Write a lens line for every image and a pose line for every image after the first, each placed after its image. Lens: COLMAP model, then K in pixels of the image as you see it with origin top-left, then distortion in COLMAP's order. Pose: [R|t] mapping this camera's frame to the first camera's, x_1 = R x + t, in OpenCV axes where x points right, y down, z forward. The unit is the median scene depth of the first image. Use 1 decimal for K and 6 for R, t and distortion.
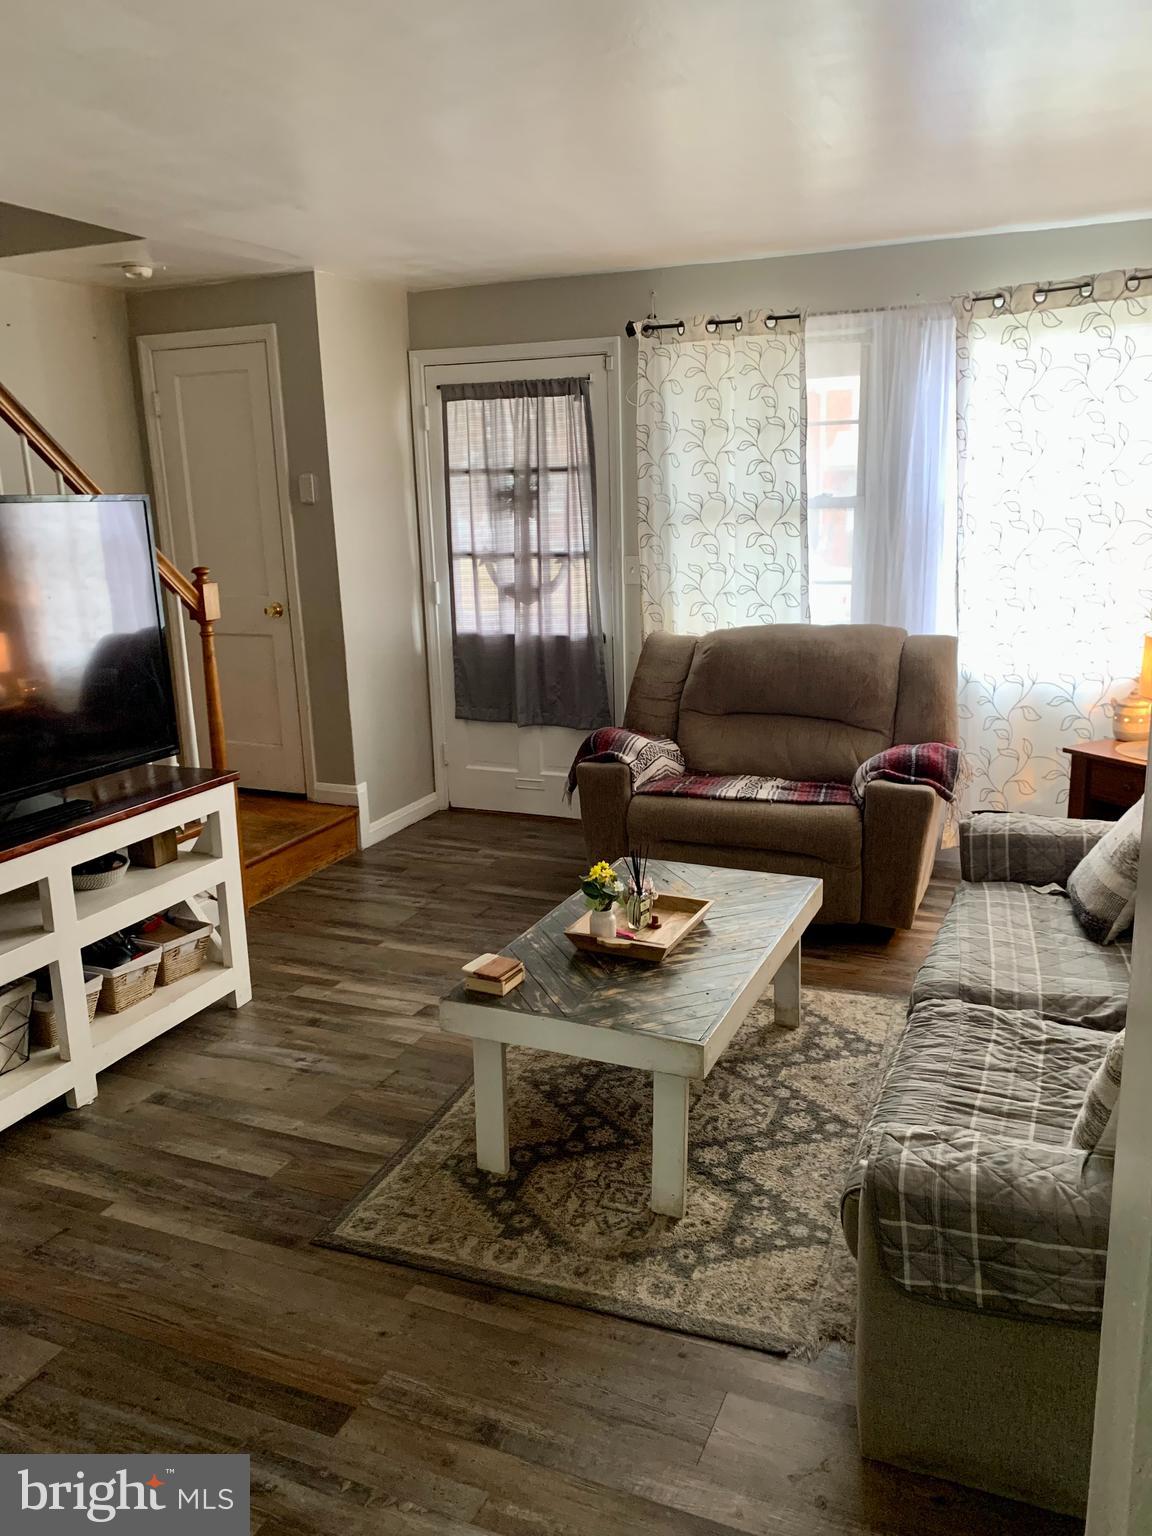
lens RADIAL K [[1196.7, 0, 573.5], [0, 1196.7, 763.6], [0, 0, 1]] dist [0.110364, -0.147944]
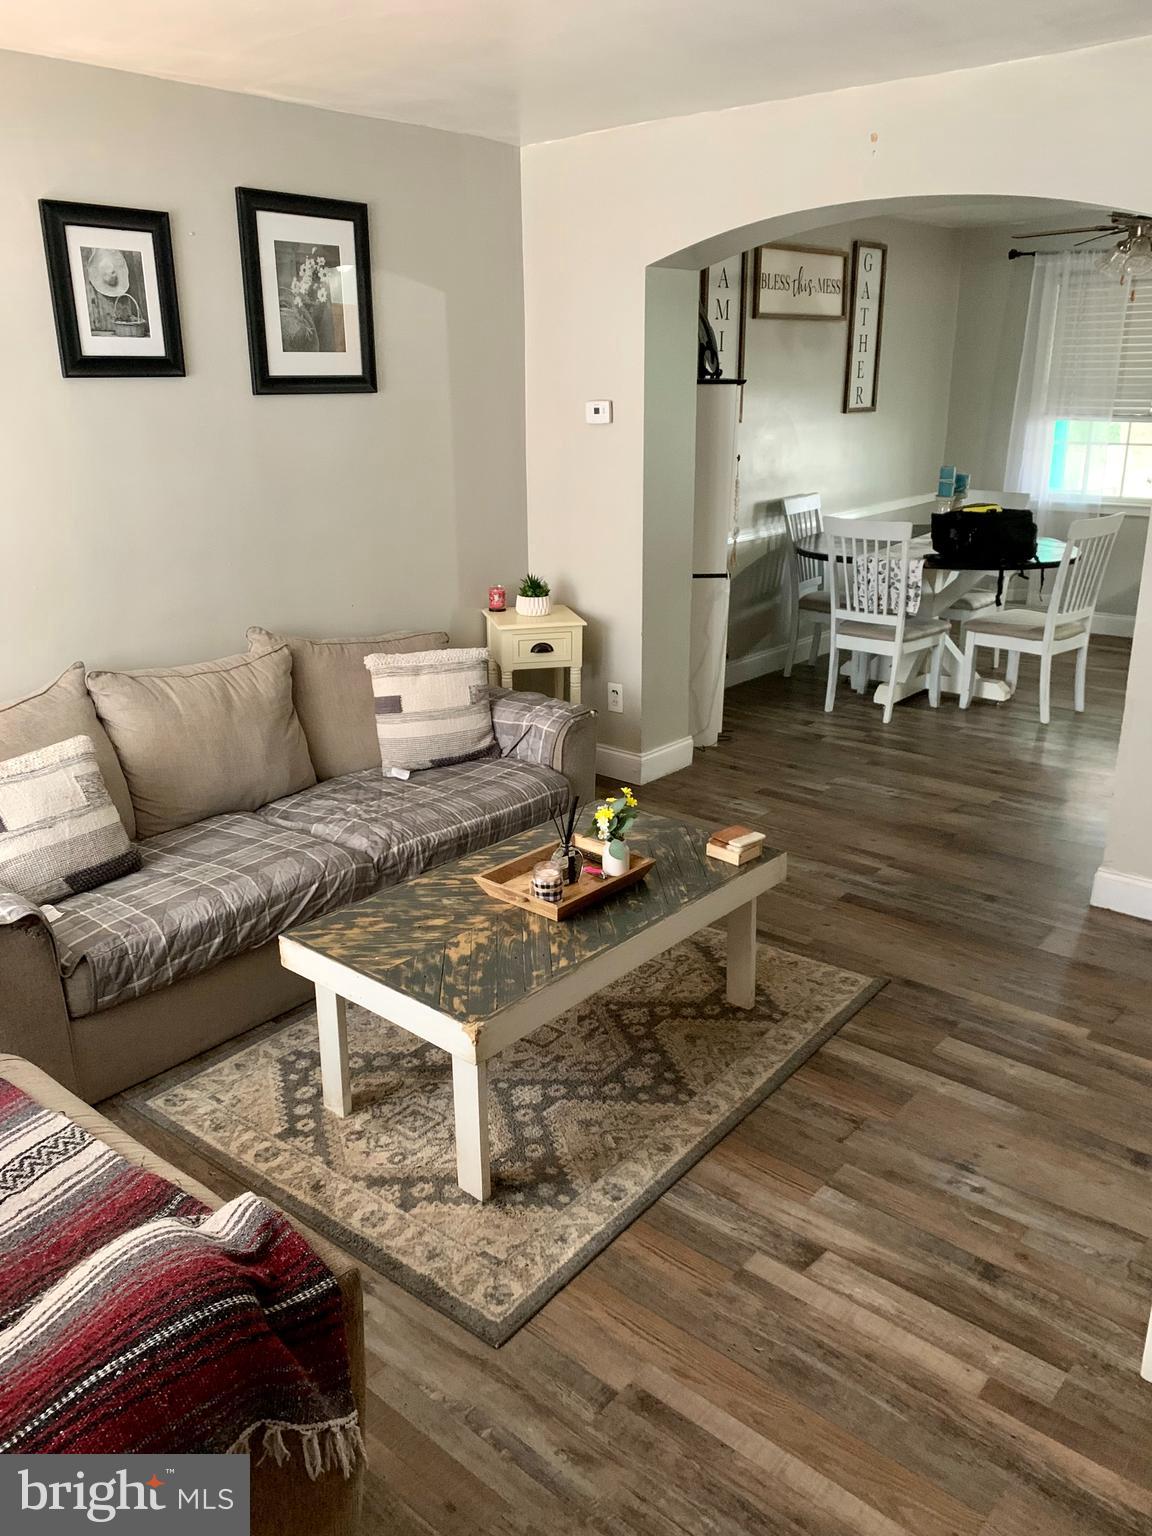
lens RADIAL K [[1196.7, 0, 573.5], [0, 1196.7, 763.6], [0, 0, 1]] dist [0.110364, -0.147944]
pose [[-0.957346, -0.054700, 0.283721, -0.203727], [0.103357, 0.852121, 0.513036, -0.412930], [-0.269828, 0.520478, -0.810121, 1.671216]]
